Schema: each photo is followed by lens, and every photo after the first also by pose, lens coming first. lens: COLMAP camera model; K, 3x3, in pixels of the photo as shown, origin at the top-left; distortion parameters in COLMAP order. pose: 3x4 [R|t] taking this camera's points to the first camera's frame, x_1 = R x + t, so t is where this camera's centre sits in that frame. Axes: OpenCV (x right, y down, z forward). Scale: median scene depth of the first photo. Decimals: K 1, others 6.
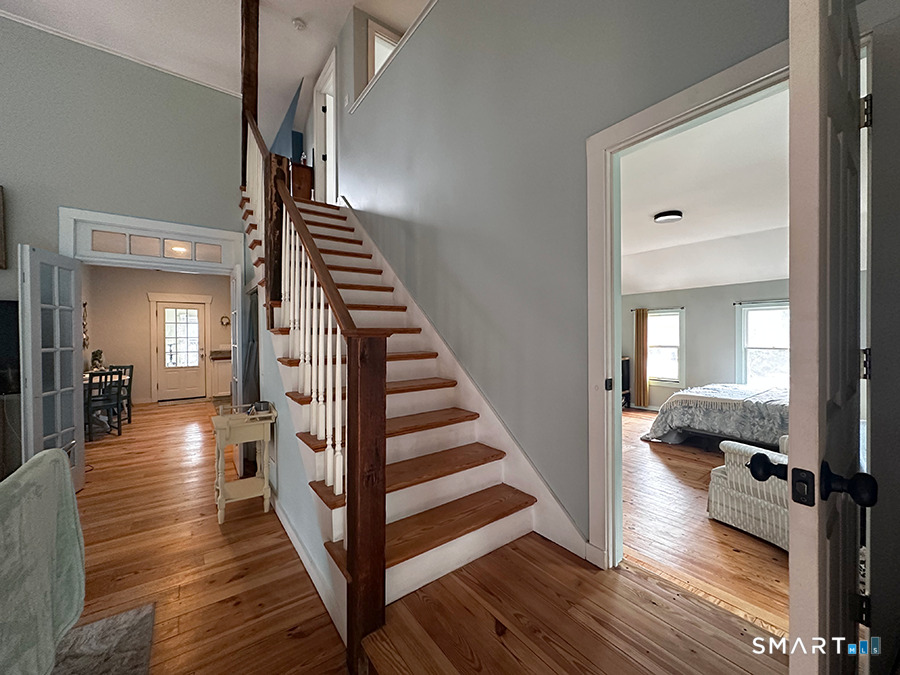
lens RADIAL K [[357.2, 0, 450.0], [0, 357.2, 337.5], [0, 0, 1]] dist [-0.001518, -0.000106]
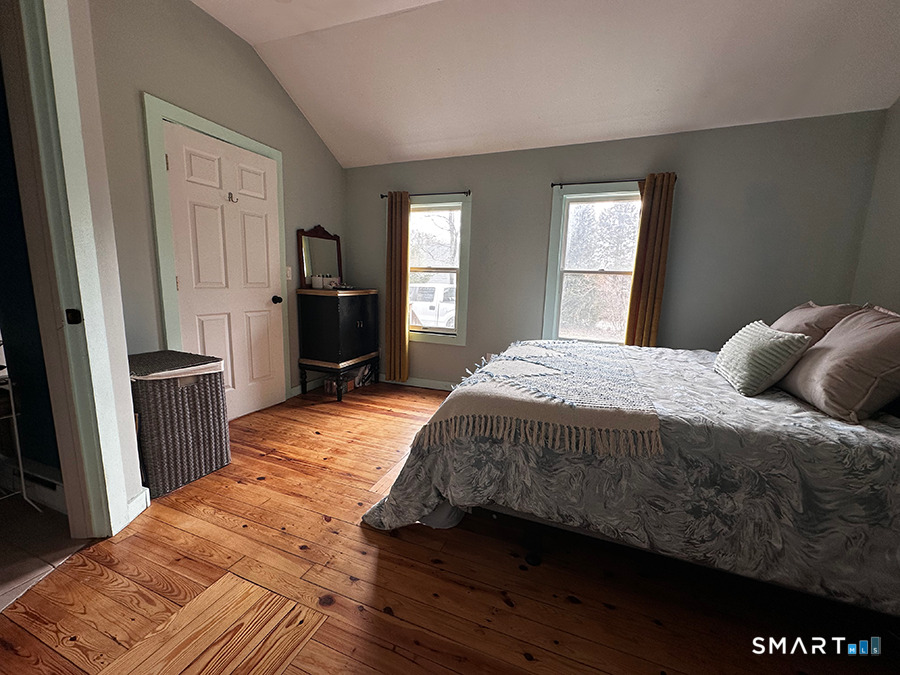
lens RADIAL K [[357.2, 0, 450.0], [0, 357.2, 337.5], [0, 0, 1]] dist [-0.001518, -0.000106]
pose [[0.841087, -0.054307, 0.538167, 0.382357], [-0.032621, 0.988043, 0.150687, 0.052280], [-0.539916, -0.144296, 0.829258, 0.622760]]
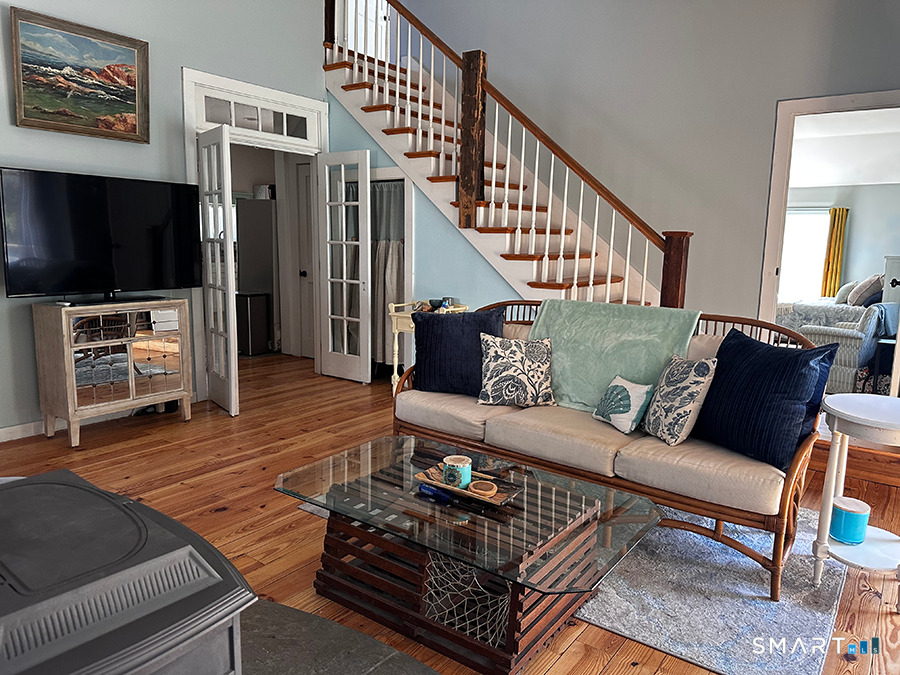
lens RADIAL K [[633.7, 0, 450.9], [0, 633.7, 332.9], [0, 0, 1]] dist [0.034163, -0.040036]
pose [[0.954538, -0.017123, 0.297599, -0.535095], [-0.025079, 0.990196, 0.137416, 0.015846], [-0.297034, -0.138632, 0.944750, -0.383029]]
